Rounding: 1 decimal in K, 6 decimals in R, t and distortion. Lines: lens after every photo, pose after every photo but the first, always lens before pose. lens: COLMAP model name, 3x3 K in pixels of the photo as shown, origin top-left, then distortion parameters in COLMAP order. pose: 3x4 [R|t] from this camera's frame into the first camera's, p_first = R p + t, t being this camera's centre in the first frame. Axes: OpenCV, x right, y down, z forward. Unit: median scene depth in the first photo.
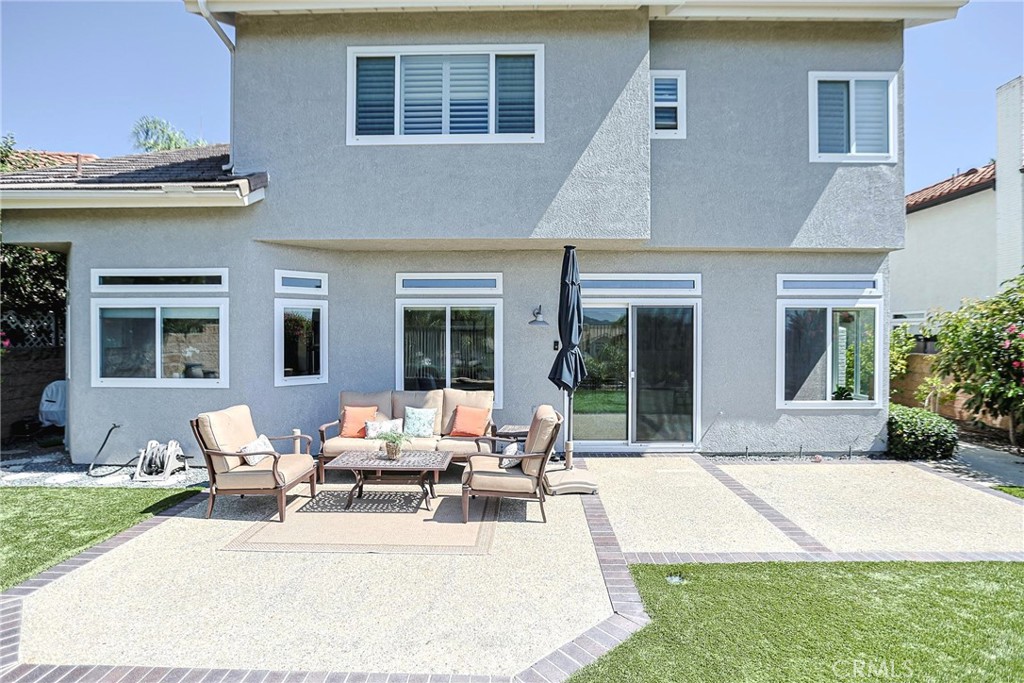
lens RADIAL K [[512.2, 0, 510.6], [0, 512.2, 334.2], [0, 0, 1]] dist [-0.044223, 0.006764]
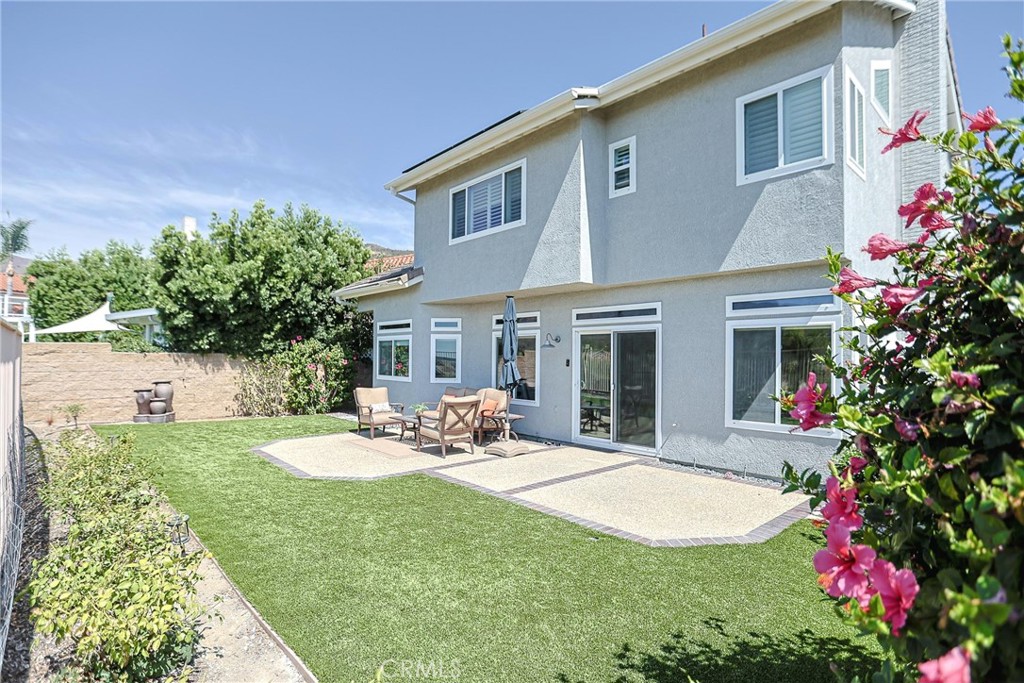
lens RADIAL K [[512.2, 0, 513.7], [0, 512.2, 346.8], [0, 0, 1]] dist [-0.044223, 0.006764]
pose [[0.683062, -0.009865, -0.730294, 1.038267], [-0.012264, 0.999613, -0.024974, 0.016207], [0.730258, 0.026015, 0.682676, -0.028829]]
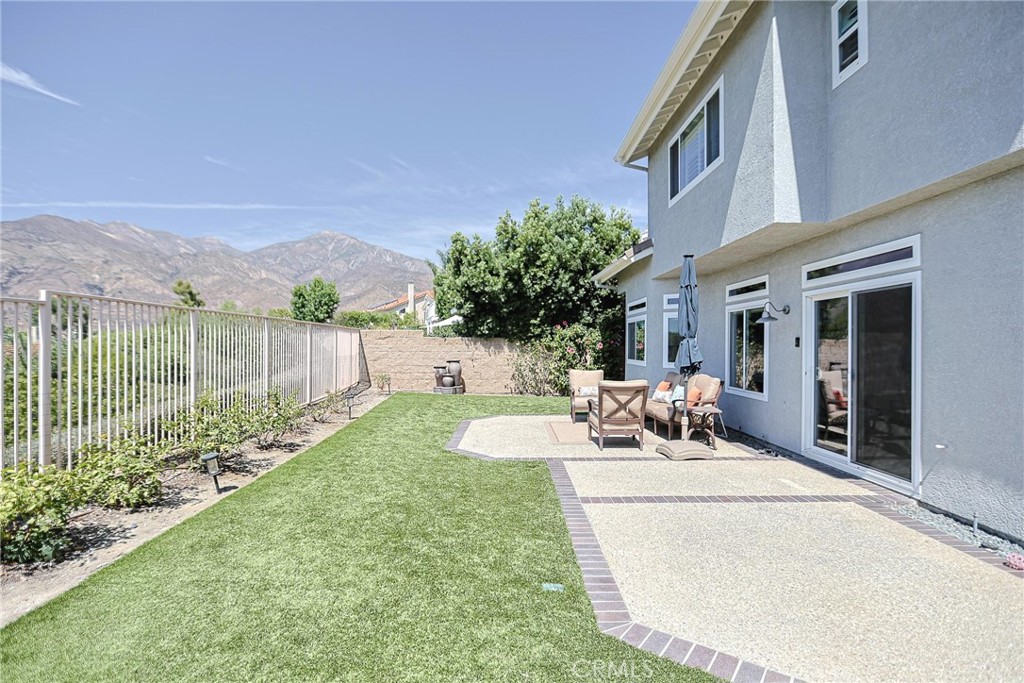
lens RADIAL K [[496.8, 0, 510.4], [0, 496.8, 338.2], [0, 0, 1]] dist [-0.043060, 0.013745]
pose [[0.023134, -0.014060, -0.999634, 1.053139], [-0.017687, 0.999739, -0.014471, 0.039772], [0.999576, 0.018015, 0.022879, 0.467959]]
